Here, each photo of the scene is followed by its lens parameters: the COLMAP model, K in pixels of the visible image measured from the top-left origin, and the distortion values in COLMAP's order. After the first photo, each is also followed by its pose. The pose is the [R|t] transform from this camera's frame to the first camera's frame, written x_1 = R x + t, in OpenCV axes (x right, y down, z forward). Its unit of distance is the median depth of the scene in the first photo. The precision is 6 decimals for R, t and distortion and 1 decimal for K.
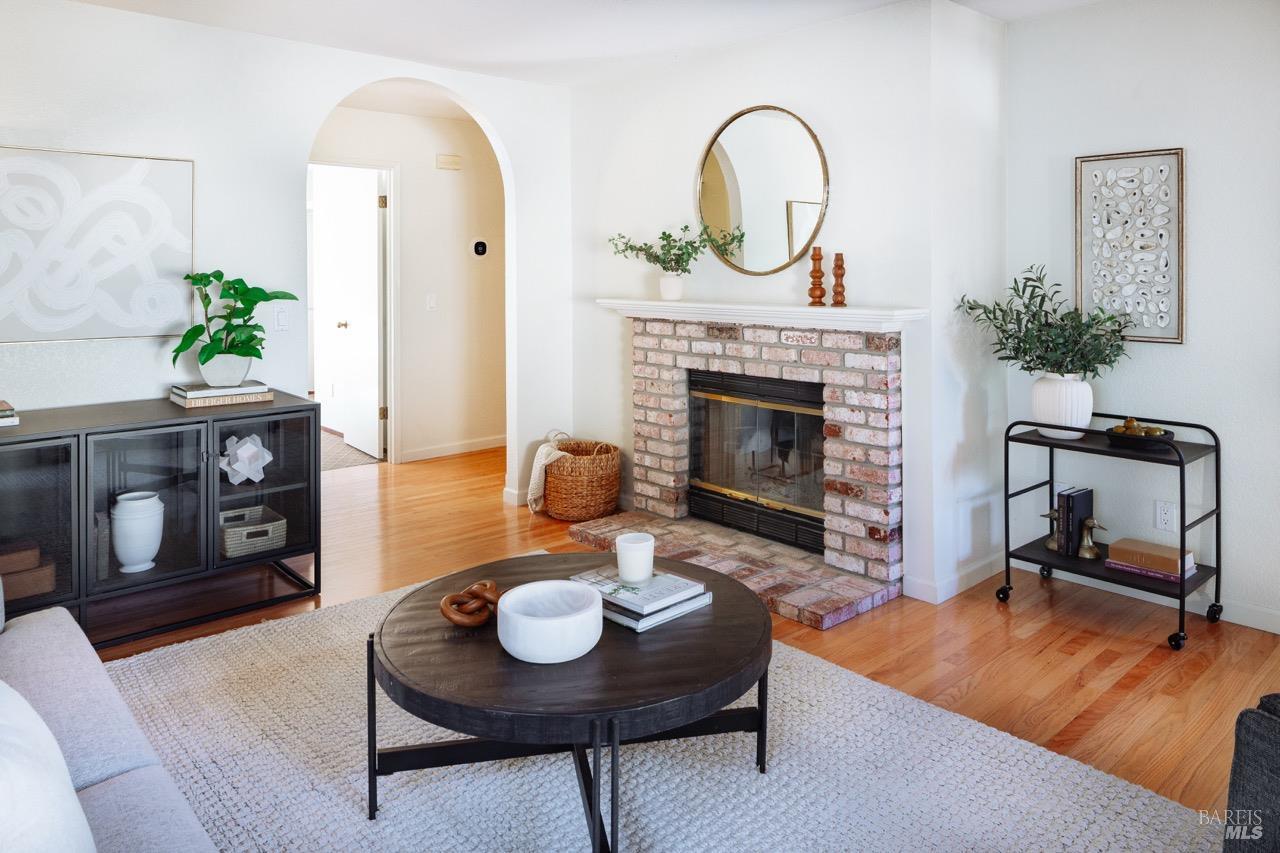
lens RADIAL K [[868.5, 0, 639.9], [0, 868.5, 271.3], [0, 0, 1]] dist [-0.001046, 0.001063]
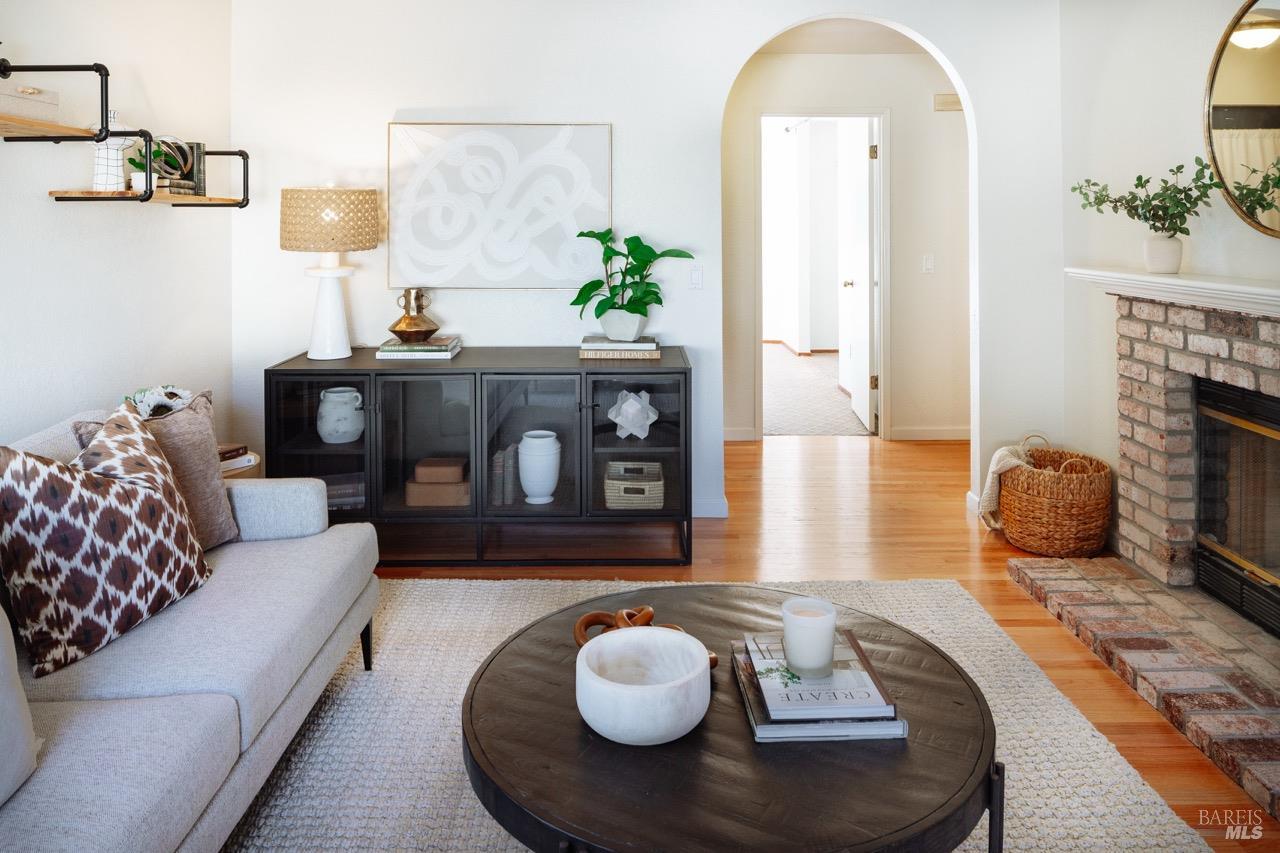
lens RADIAL K [[890.8, 0, 643.8], [0, 890.8, 222.0], [0, 0, 1]] dist [-0.002386, 0.001200]
pose [[0.752446, 0.000620, -0.658653, 0.226098], [-0.002635, 0.999994, -0.002069, -0.005877], [0.658648, 0.003293, 0.752444, 0.211365]]
